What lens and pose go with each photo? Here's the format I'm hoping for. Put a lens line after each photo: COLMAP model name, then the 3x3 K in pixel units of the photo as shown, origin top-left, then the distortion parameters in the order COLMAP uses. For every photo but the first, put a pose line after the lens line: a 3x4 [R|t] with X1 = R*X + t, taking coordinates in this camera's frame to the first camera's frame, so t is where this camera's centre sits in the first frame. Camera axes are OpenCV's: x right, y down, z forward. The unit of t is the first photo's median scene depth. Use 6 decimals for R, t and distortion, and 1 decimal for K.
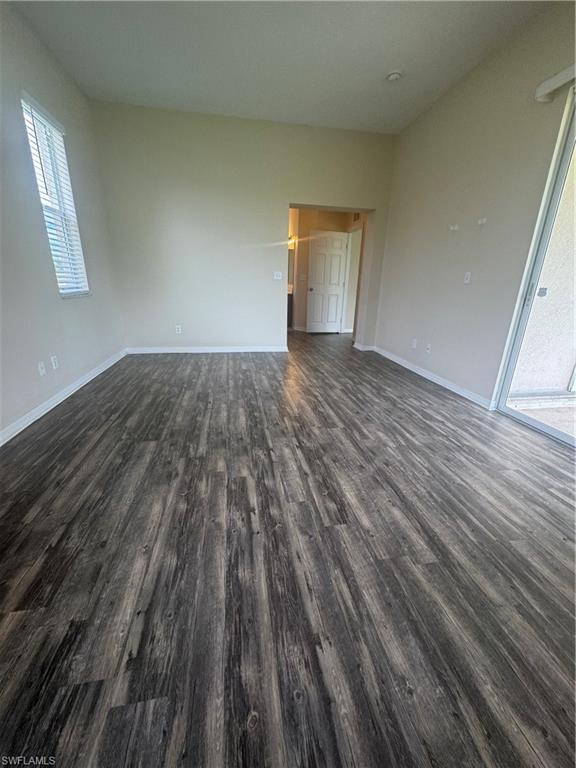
lens RADIAL K [[323.9, 0, 288.0], [0, 323.9, 384.0], [0, 0, 1]] dist [-0.001073, -0.000145]
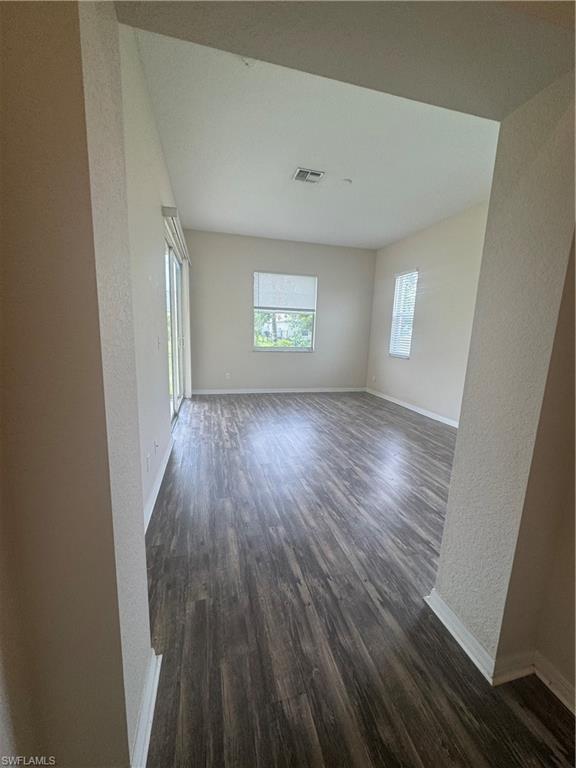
lens RADIAL K [[323.9, 0, 288.0], [0, 323.9, 384.0], [0, 0, 1]] dist [-0.001073, -0.000145]
pose [[-0.995718, -0.044681, -0.080922, 0.329692], [-0.076754, 0.887477, 0.454416, -0.815983], [0.051512, 0.458681, -0.887107, 2.302954]]
